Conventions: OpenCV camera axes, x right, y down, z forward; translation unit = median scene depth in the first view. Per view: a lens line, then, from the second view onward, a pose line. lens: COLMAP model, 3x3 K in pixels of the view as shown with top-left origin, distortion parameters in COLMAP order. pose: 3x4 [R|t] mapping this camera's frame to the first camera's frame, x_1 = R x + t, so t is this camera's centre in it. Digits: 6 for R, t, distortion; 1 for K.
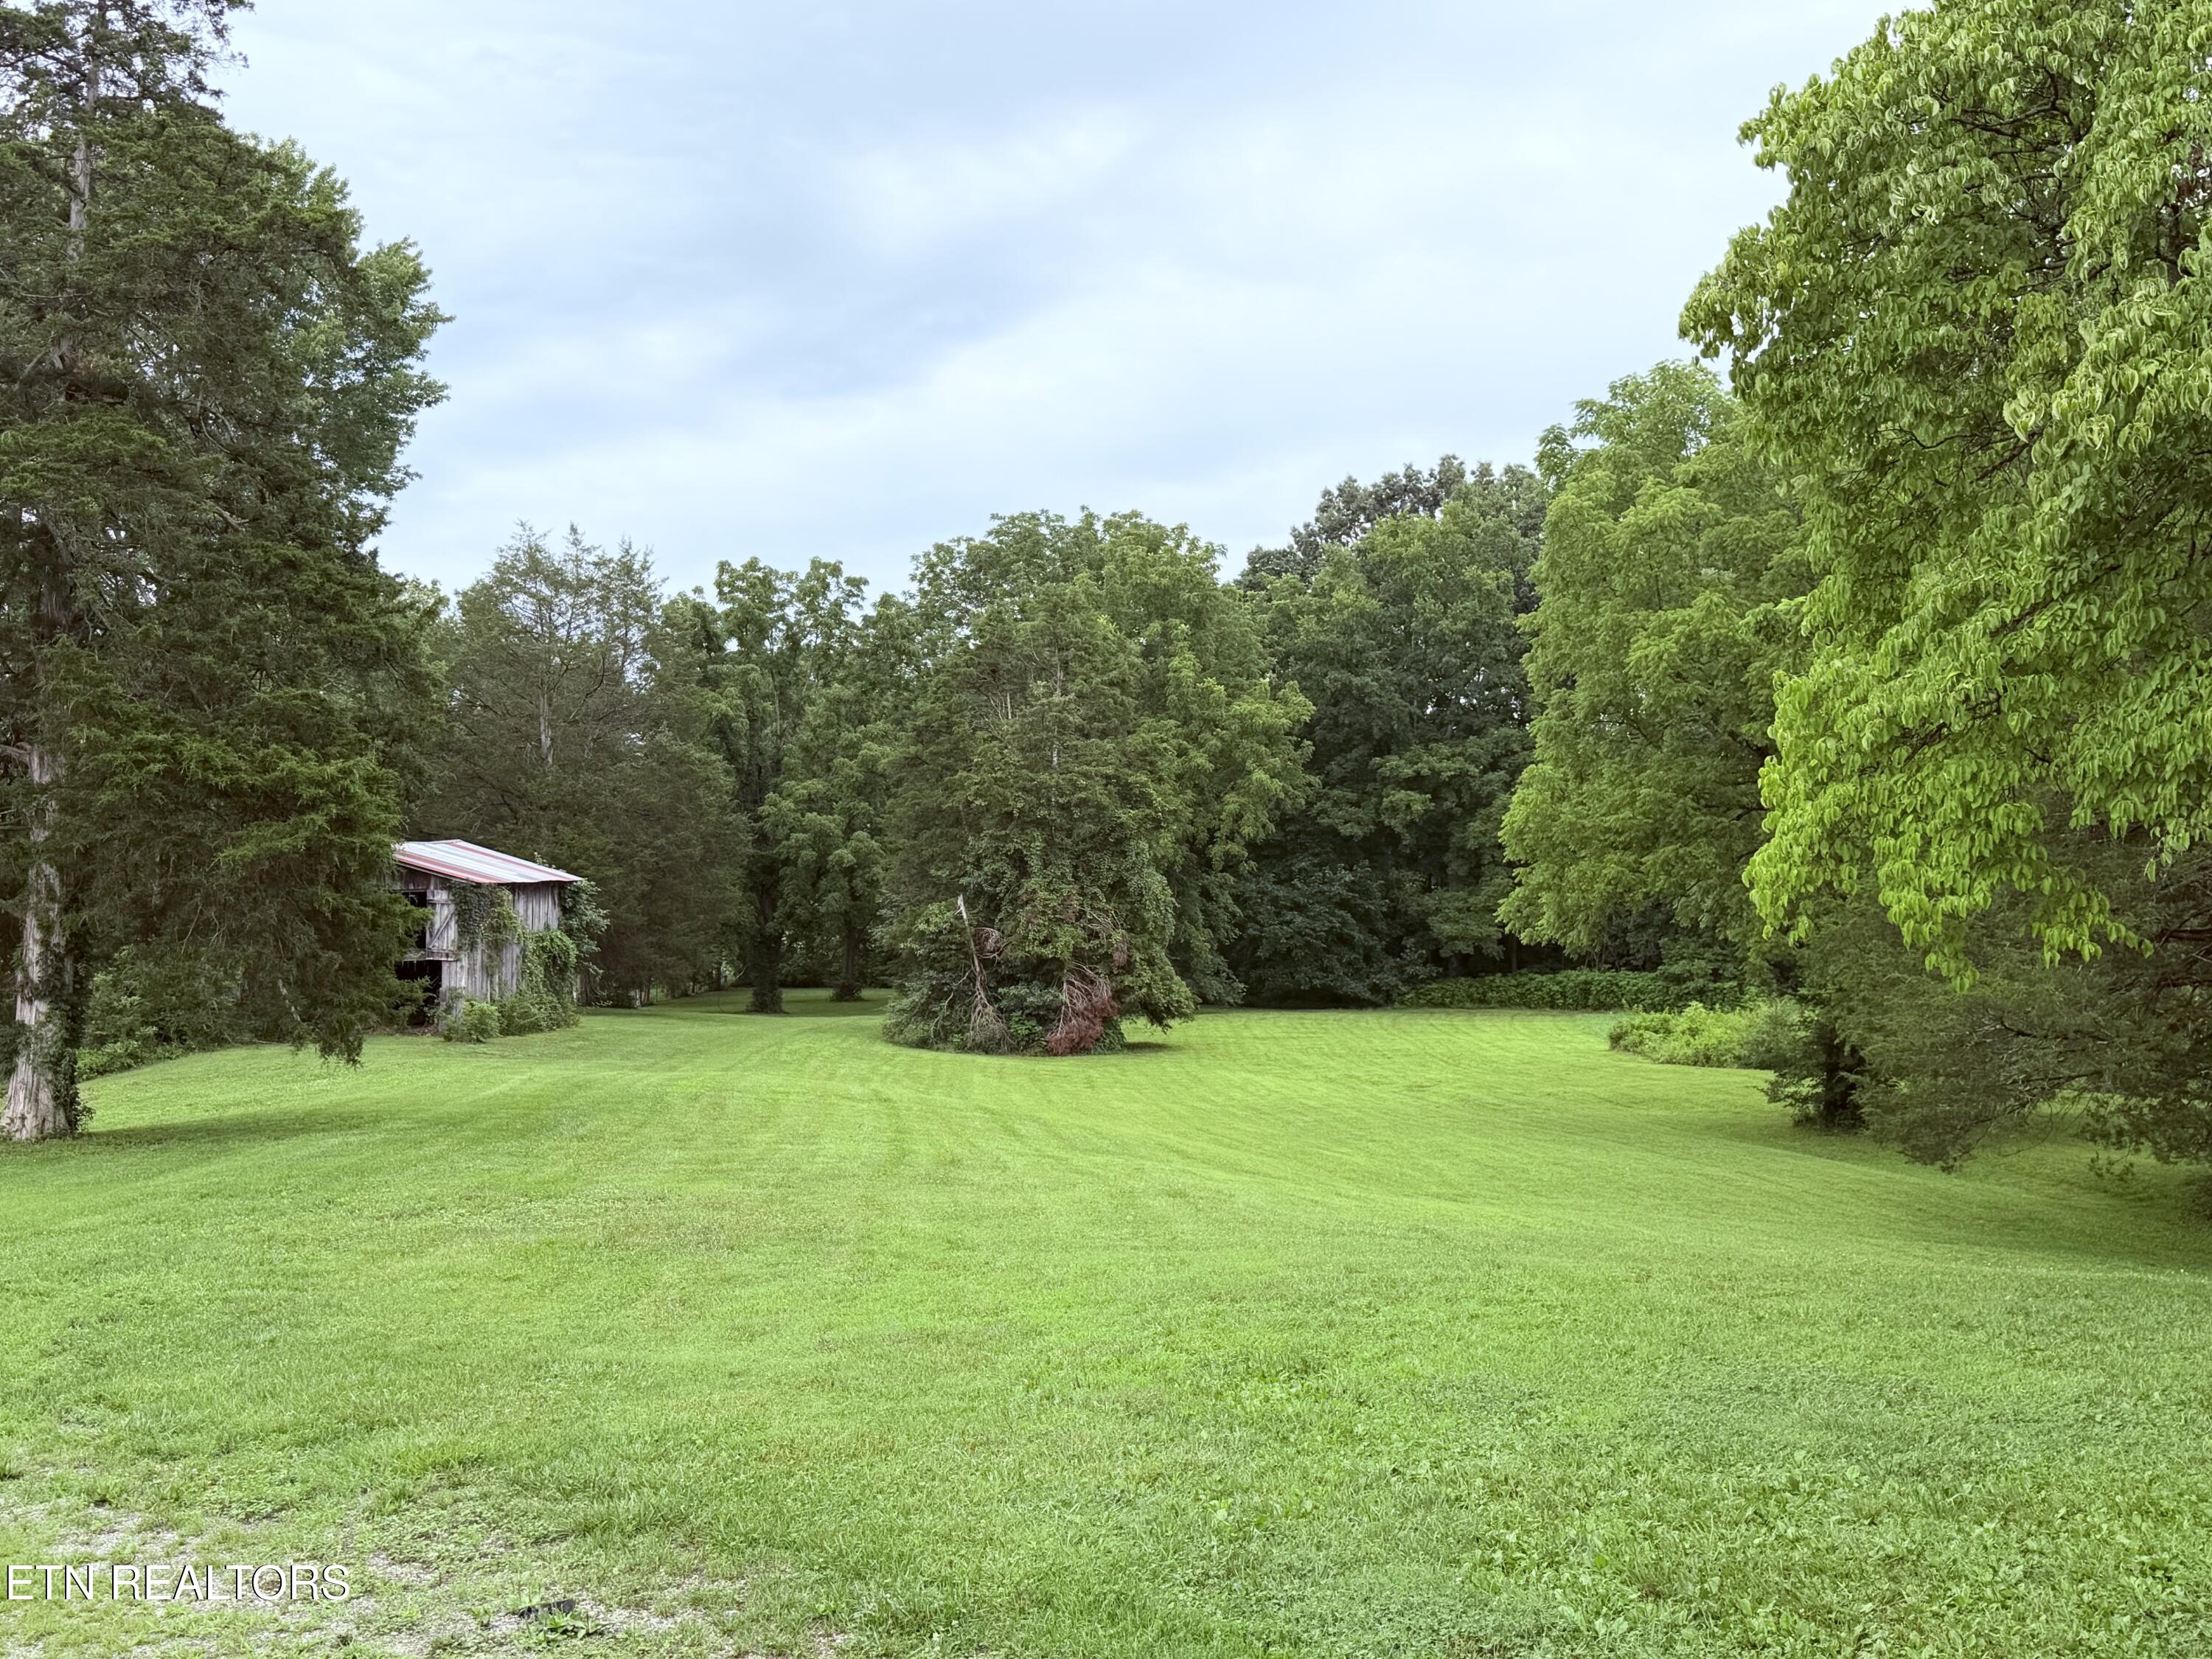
lens RADIAL K [[2416.1, 0, 1114.0], [0, 2416.1, 864.2], [0, 0, 1]] dist [0.049017, 0.000000]
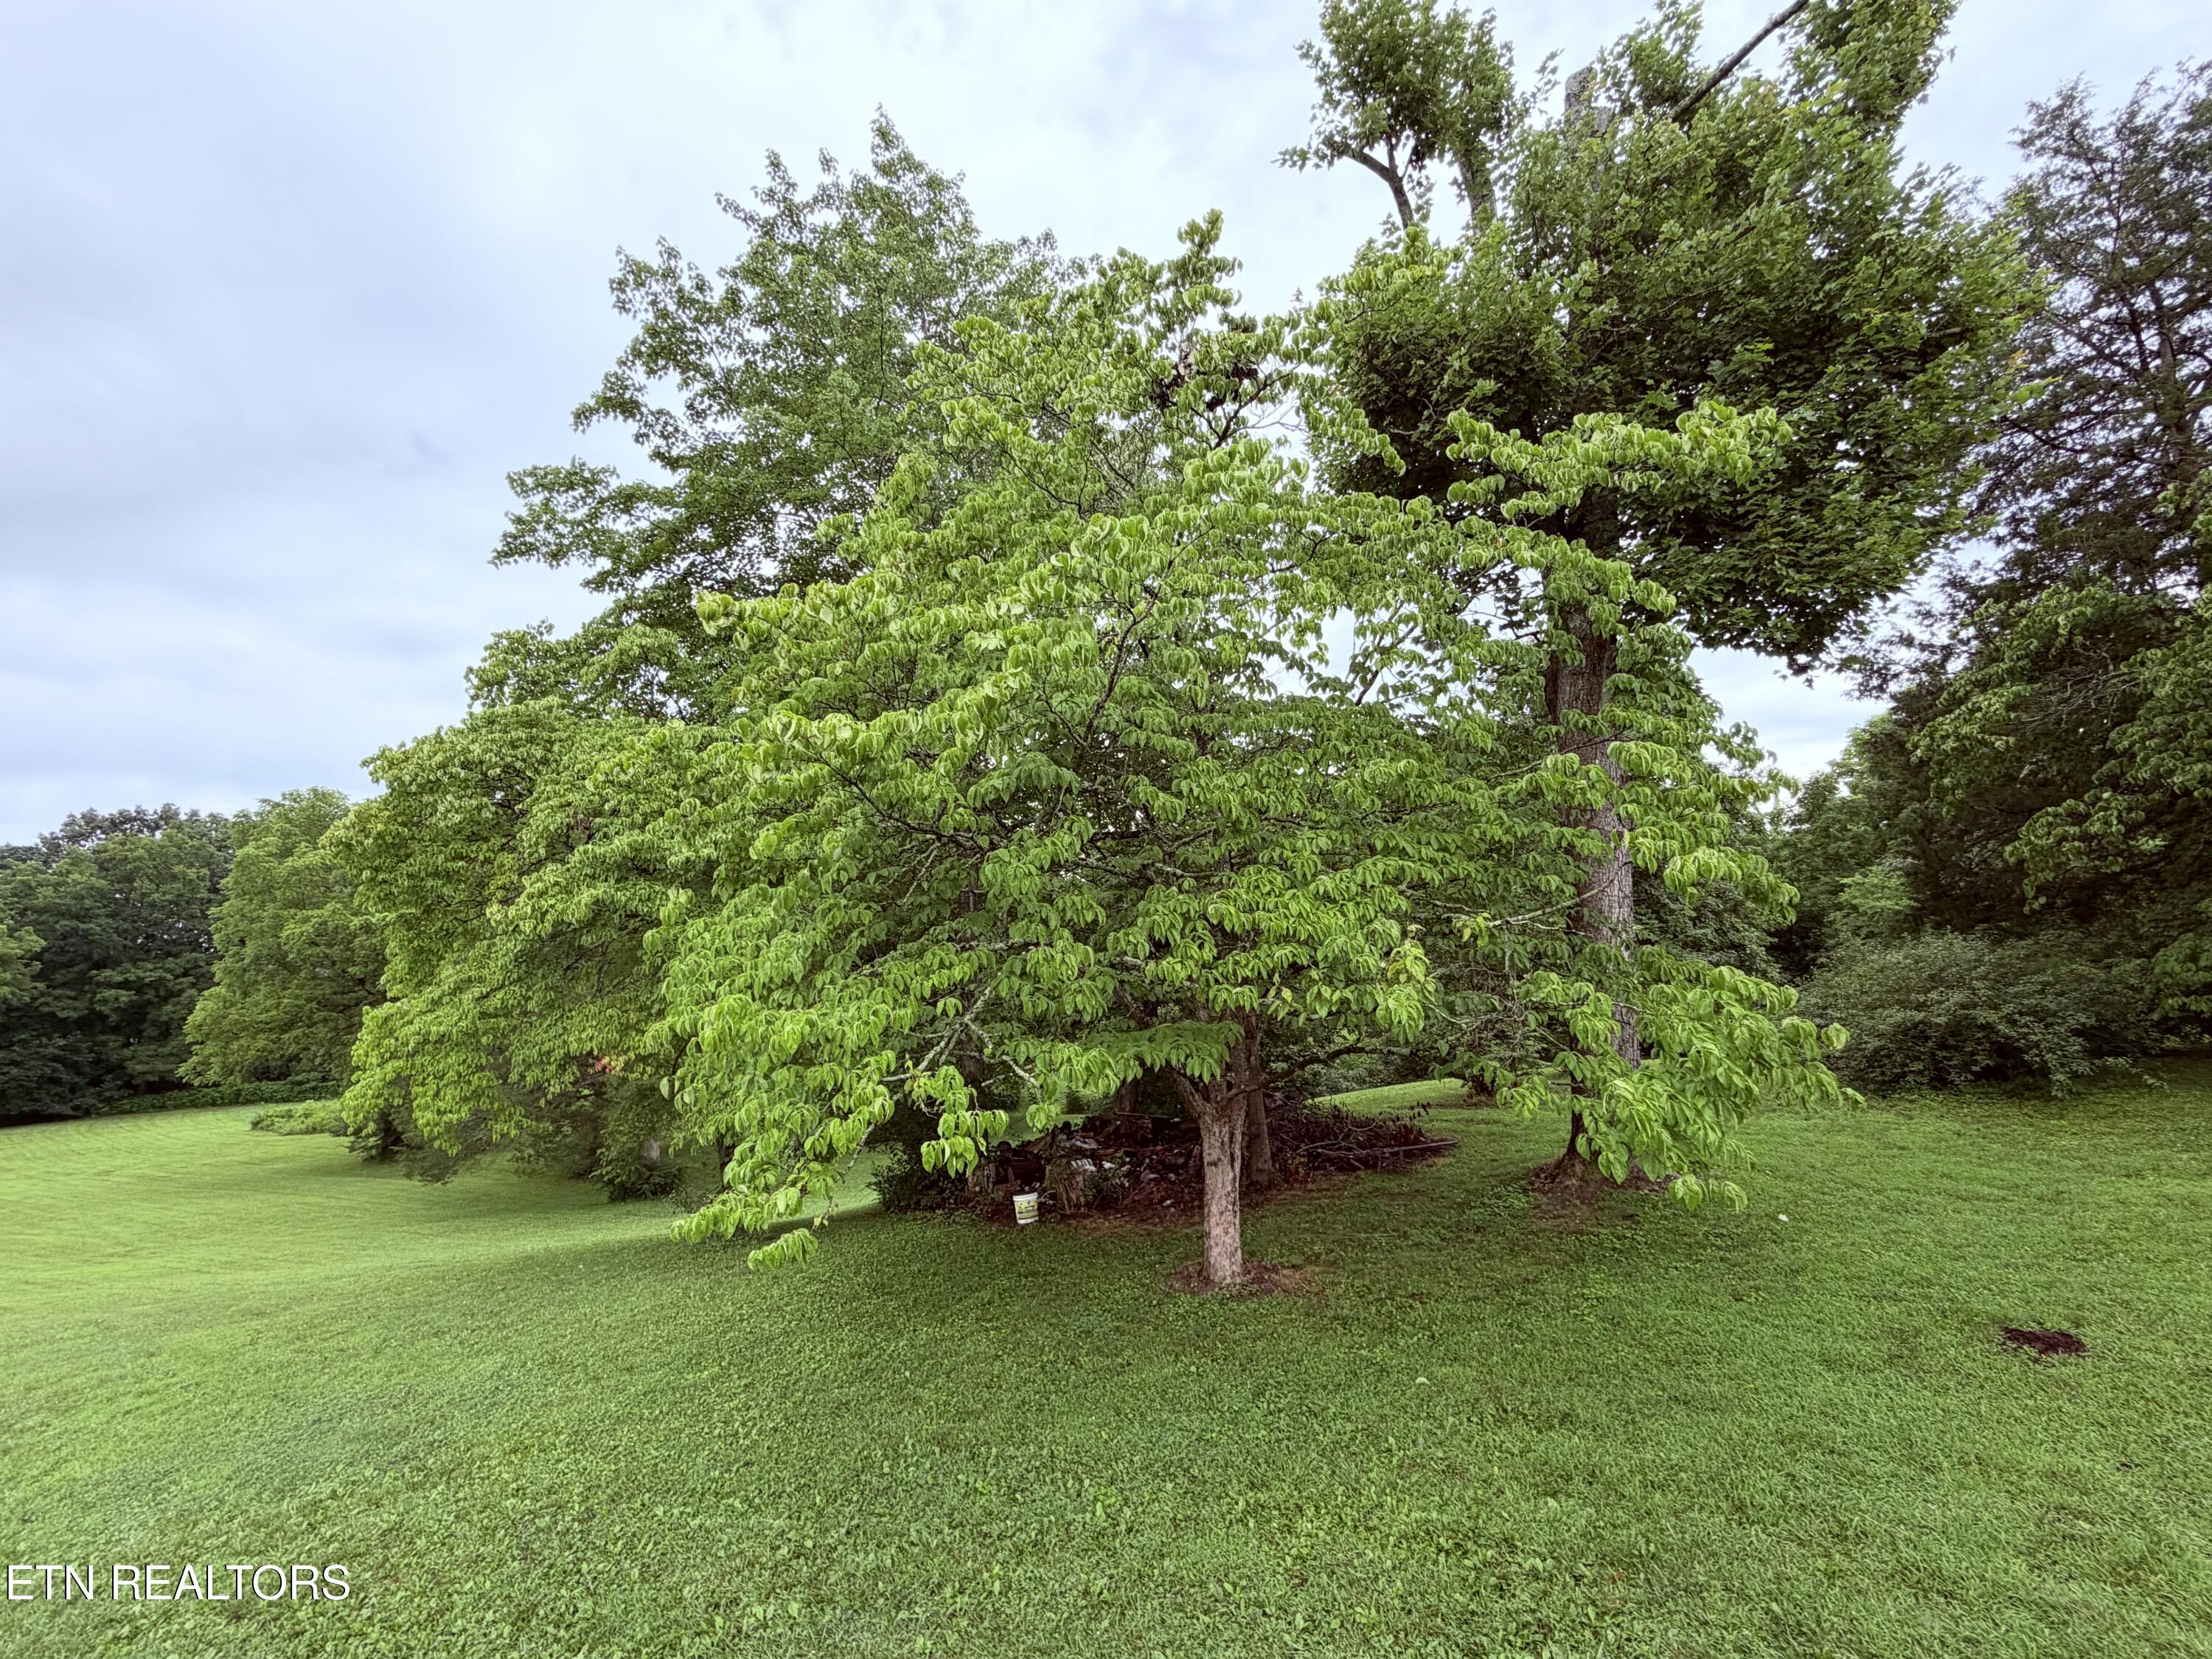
lens RADIAL K [[965.2, 0, 1091.6], [0, 965.2, 830.5], [0, 0, 1]] dist [0.003007, 0.000183]
pose [[0.618668, 0.096822, 0.779663, -0.001985], [0.036055, 0.987833, -0.151284, -0.021746], [-0.784825, 0.121705, 0.607650, -0.008026]]
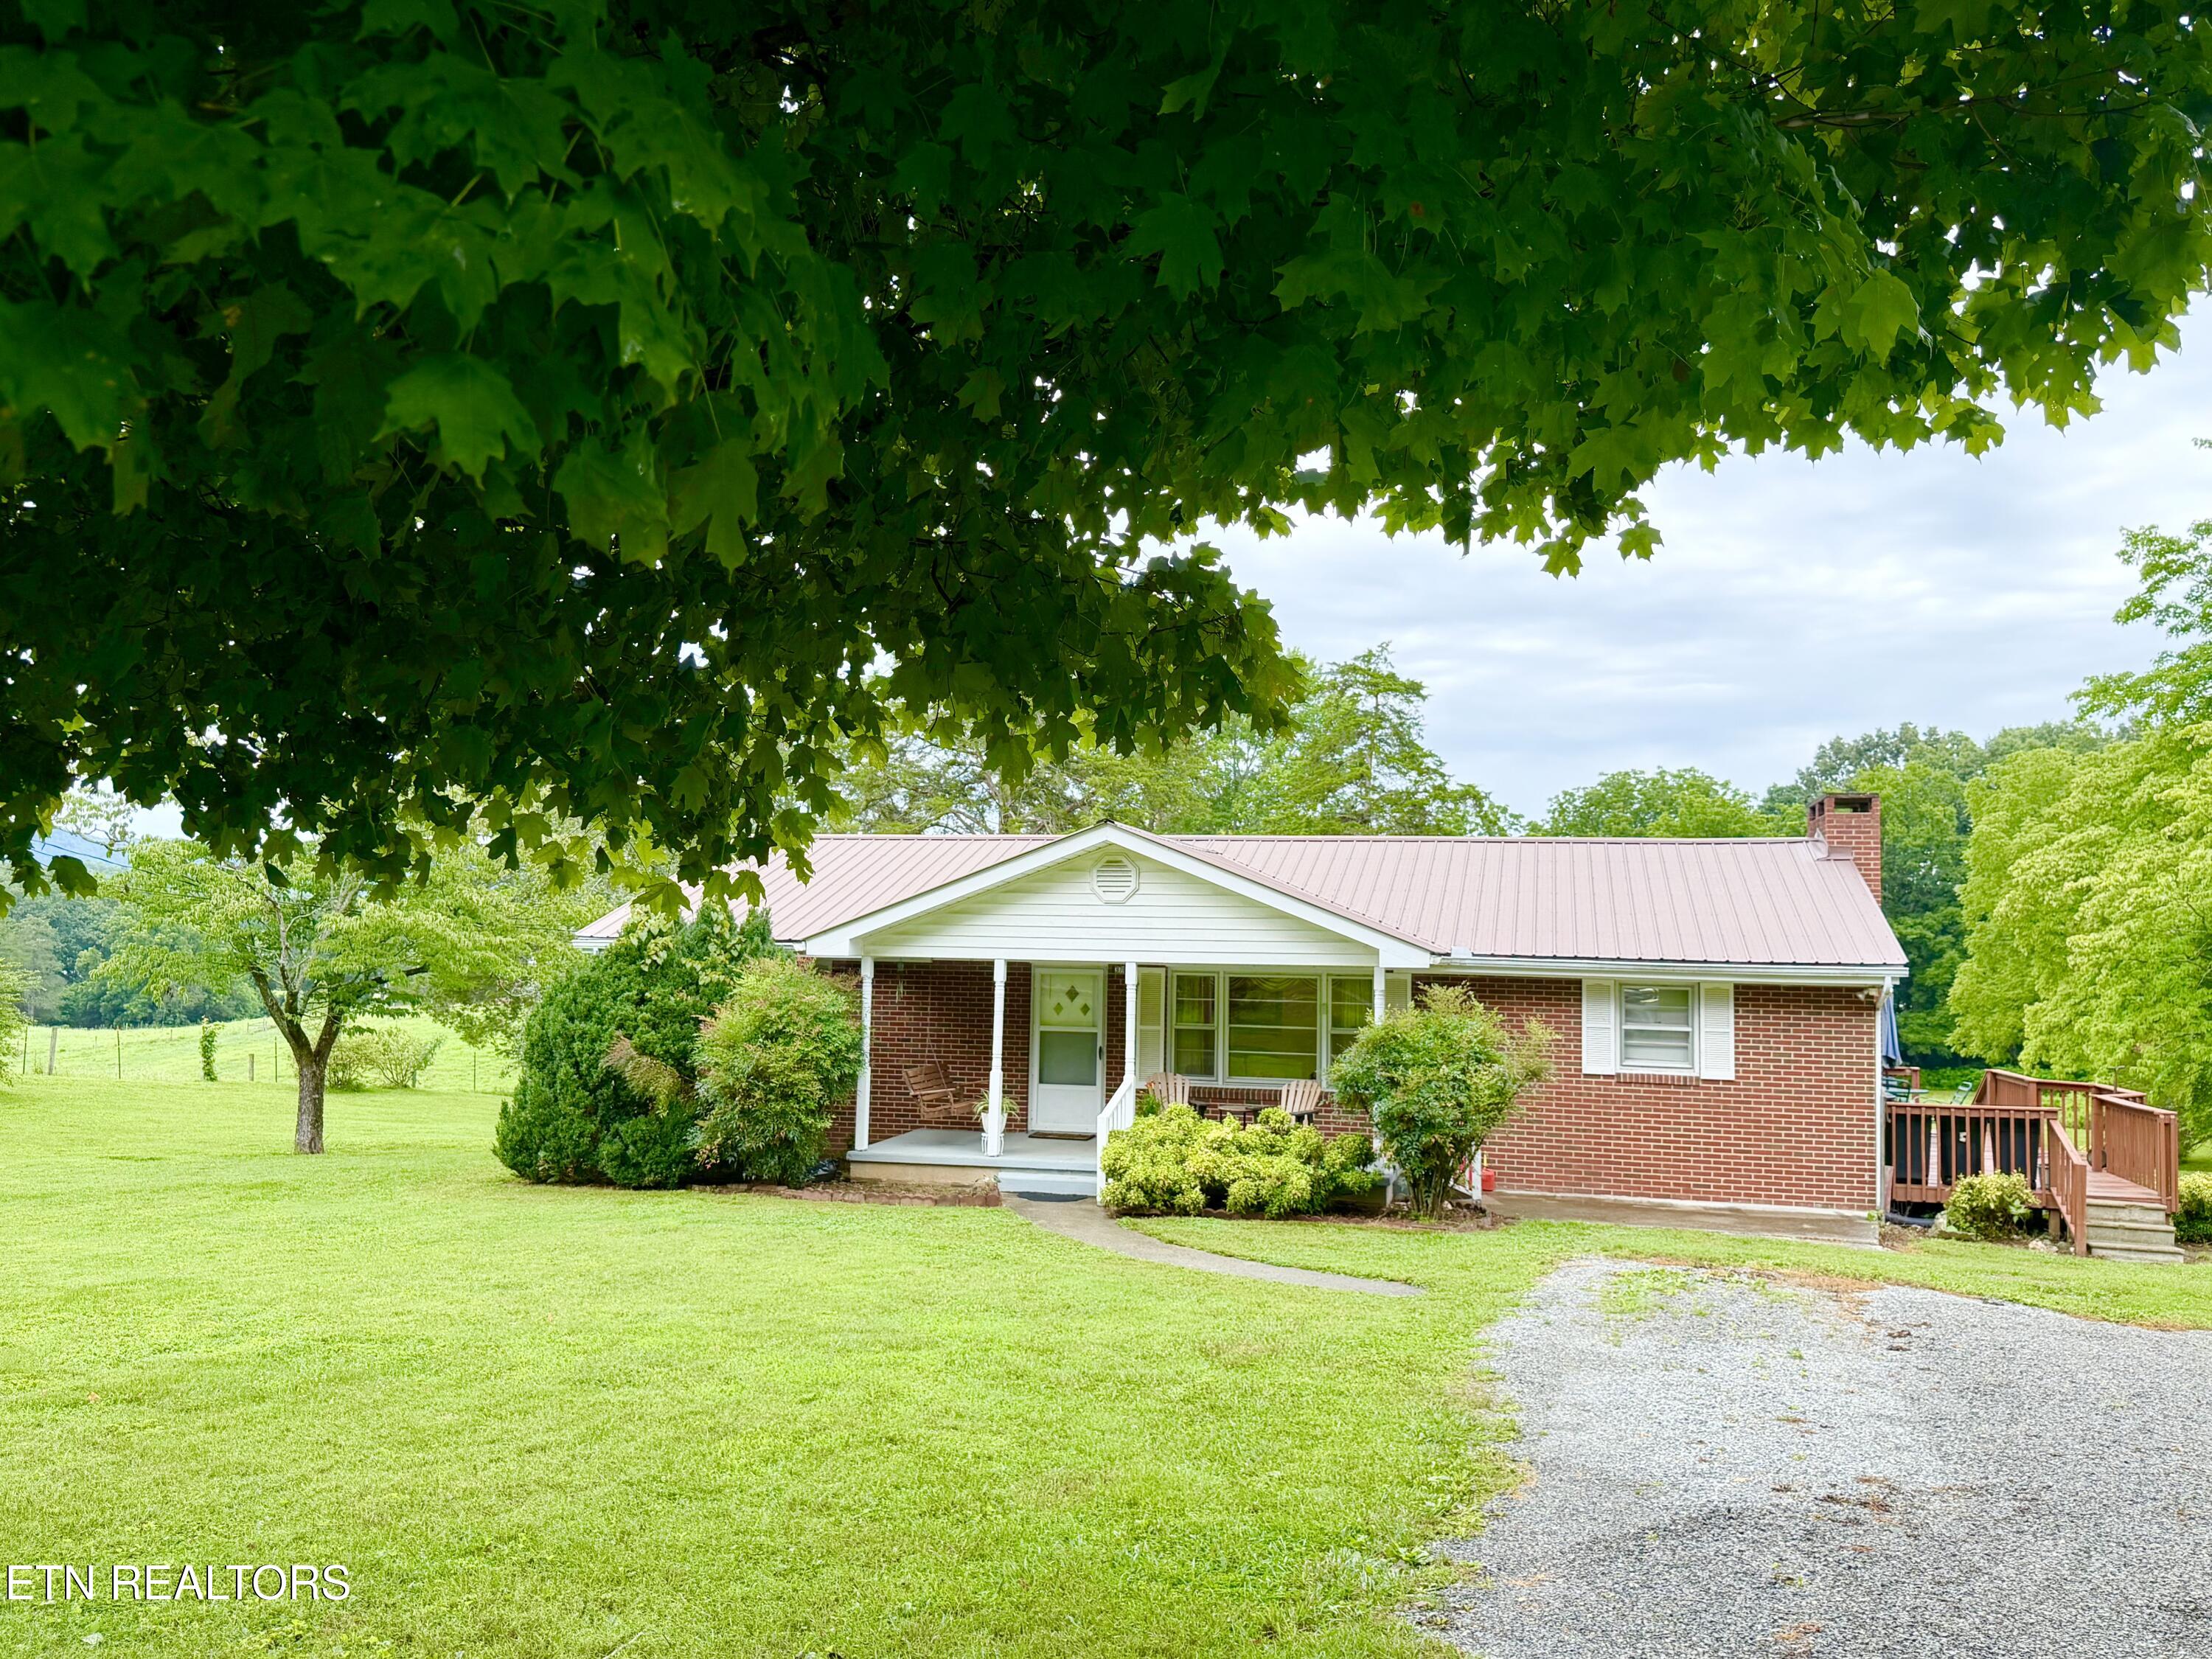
lens RADIAL K [[1933.3, 0, 1089.6], [0, 1933.3, 847.3], [0, 0, 1]] dist [0.074973, -0.078091]
pose [[0.967304, -0.005545, -0.253557, -0.095903], [-0.008549, 0.998480, -0.054448, -0.038971], [0.253474, 0.054836, 0.965787, -0.621664]]
